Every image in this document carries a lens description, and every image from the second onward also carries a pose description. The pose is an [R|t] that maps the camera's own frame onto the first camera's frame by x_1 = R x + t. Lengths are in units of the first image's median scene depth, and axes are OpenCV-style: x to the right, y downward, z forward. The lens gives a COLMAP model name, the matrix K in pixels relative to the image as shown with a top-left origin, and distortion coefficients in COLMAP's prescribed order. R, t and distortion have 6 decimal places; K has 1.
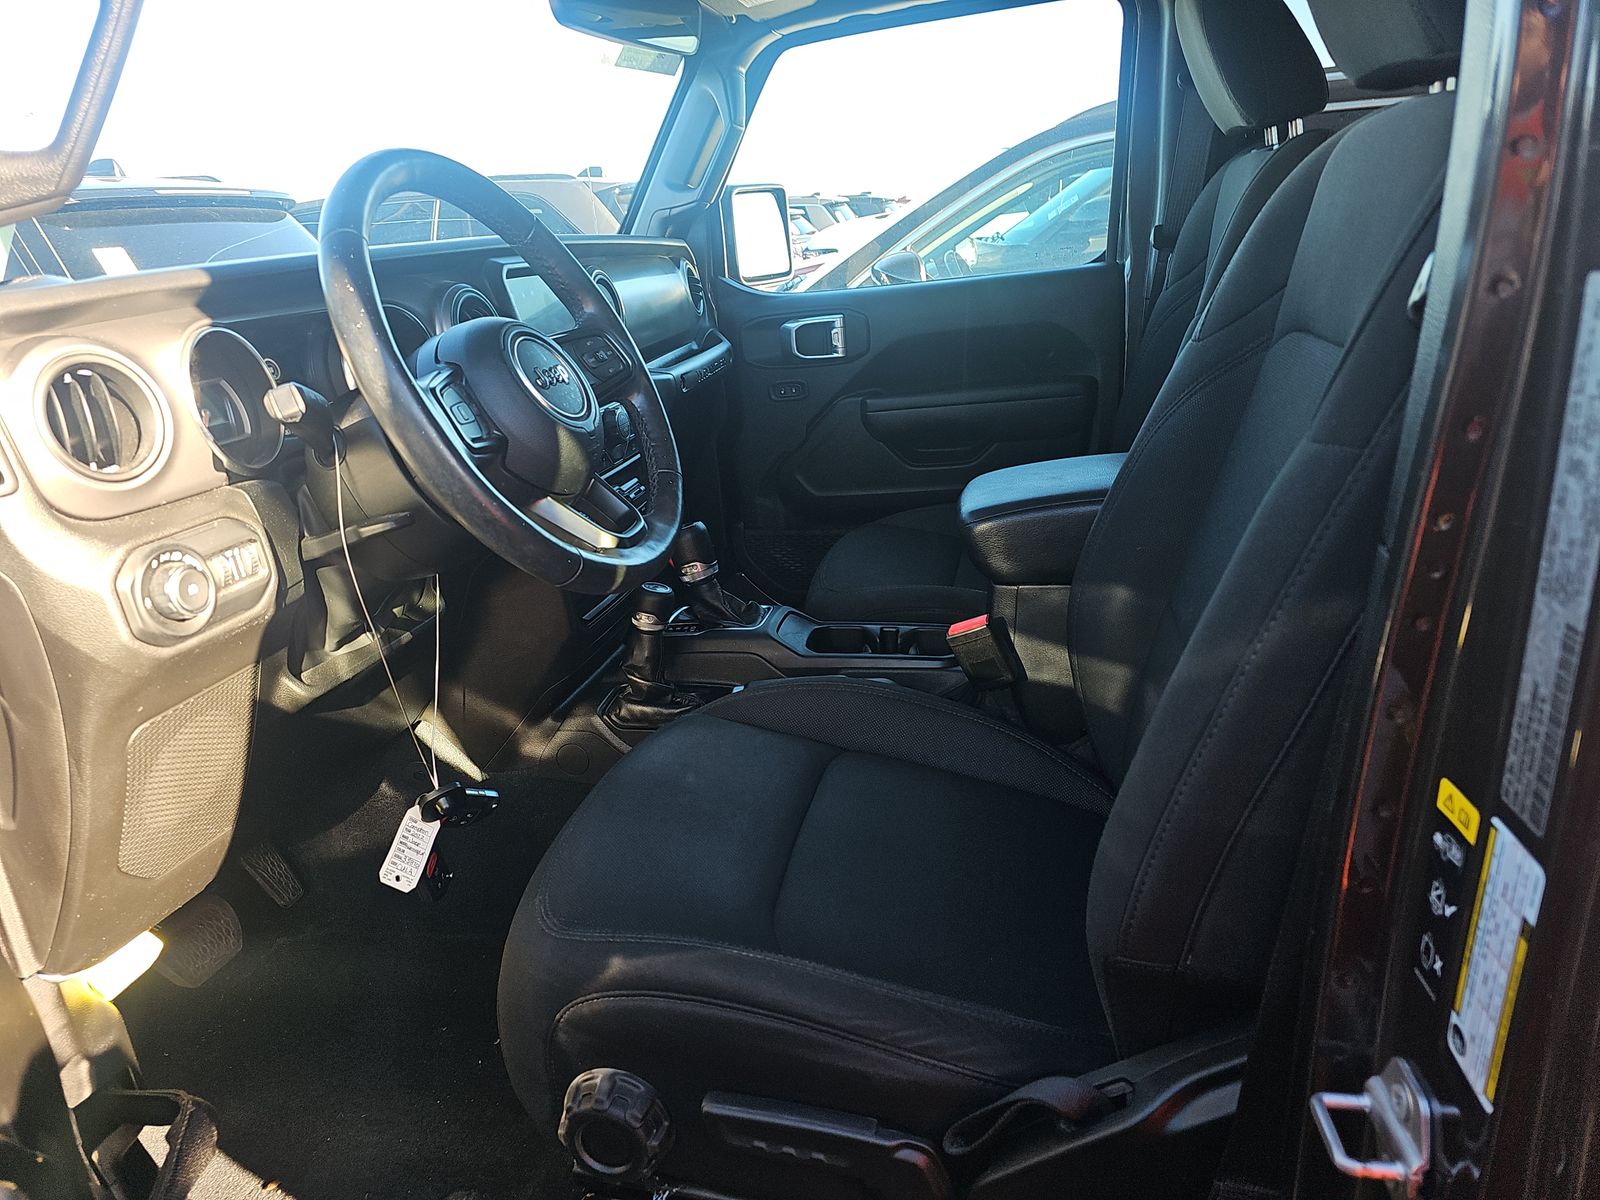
lens RADIAL K [[1065.0, 0, 800.0], [0, 1065.0, 600.0], [0, 0, 1]] dist [0.004716, -0.000634]
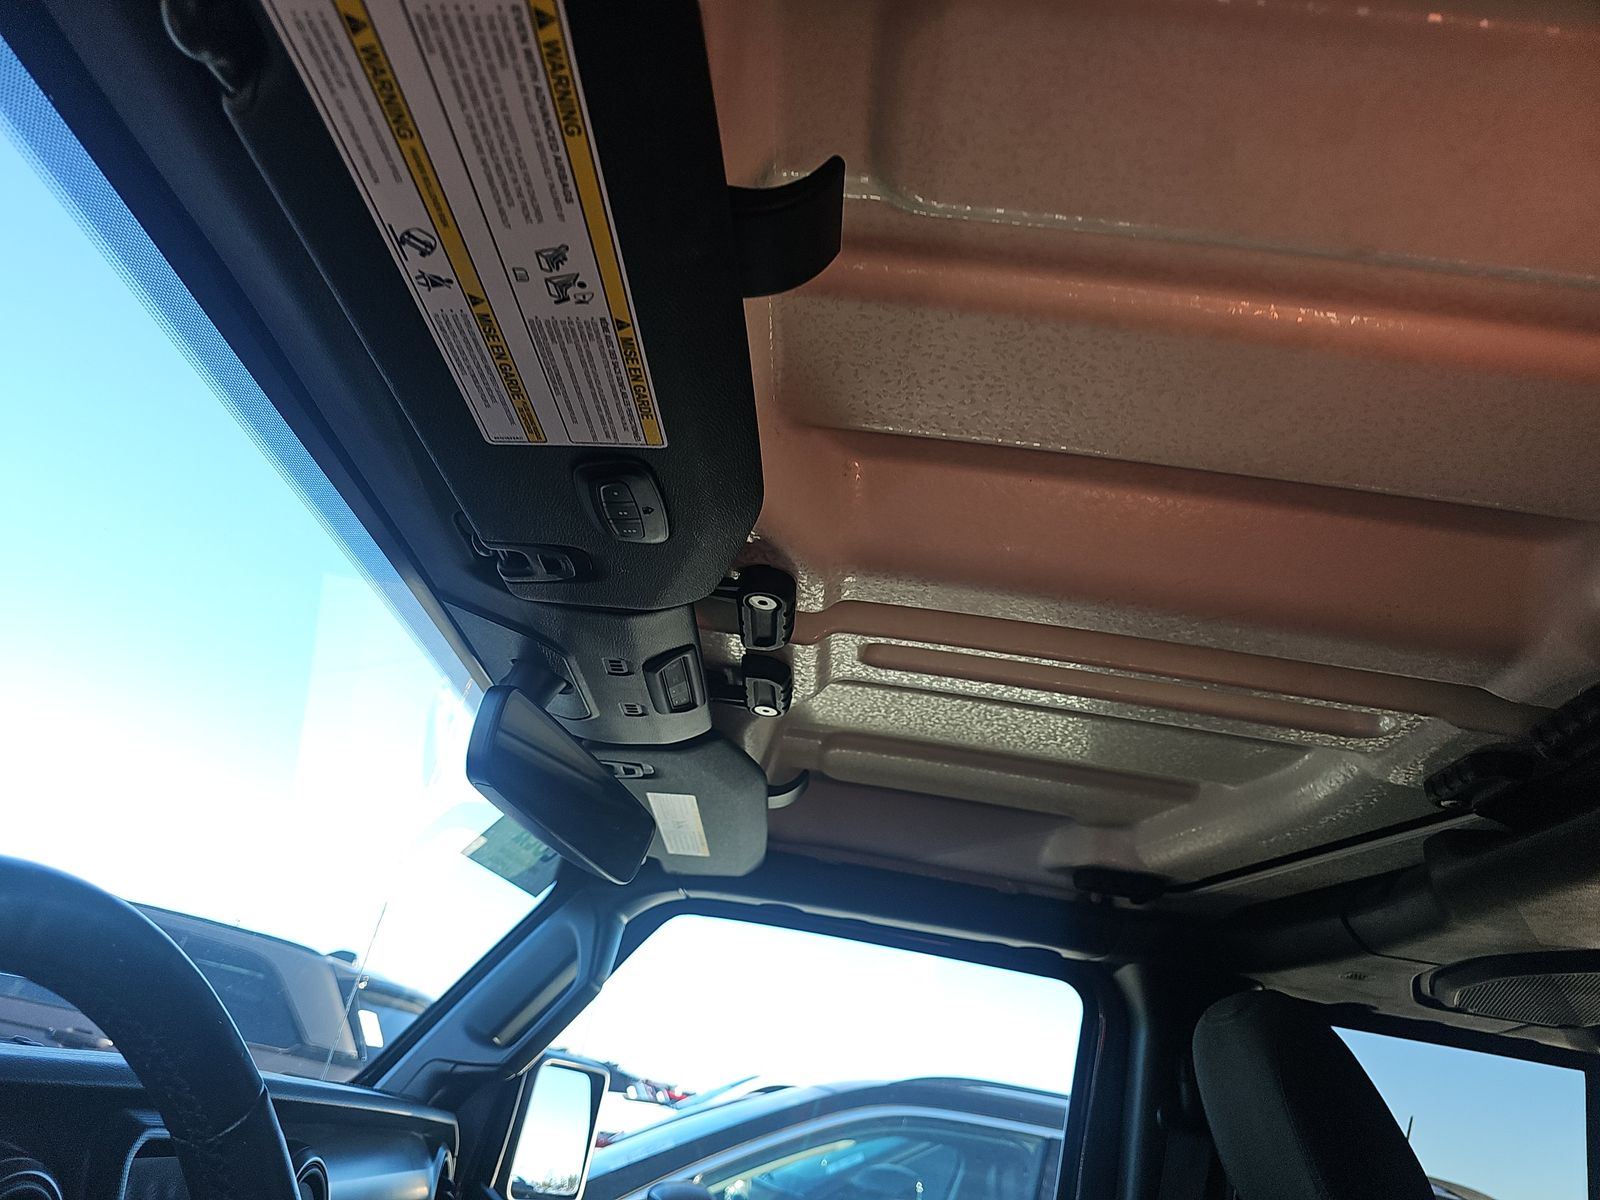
lens RADIAL K [[1065.0, 0, 800.0], [0, 1065.0, 600.0], [0, 0, 1]] dist [0.004716, -0.000634]
pose [[0.933370, 0.347763, 0.088779, -0.080963], [-0.182349, 0.672518, -0.717265, -0.116966], [-0.309144, 0.653284, 0.691122, 0.264500]]
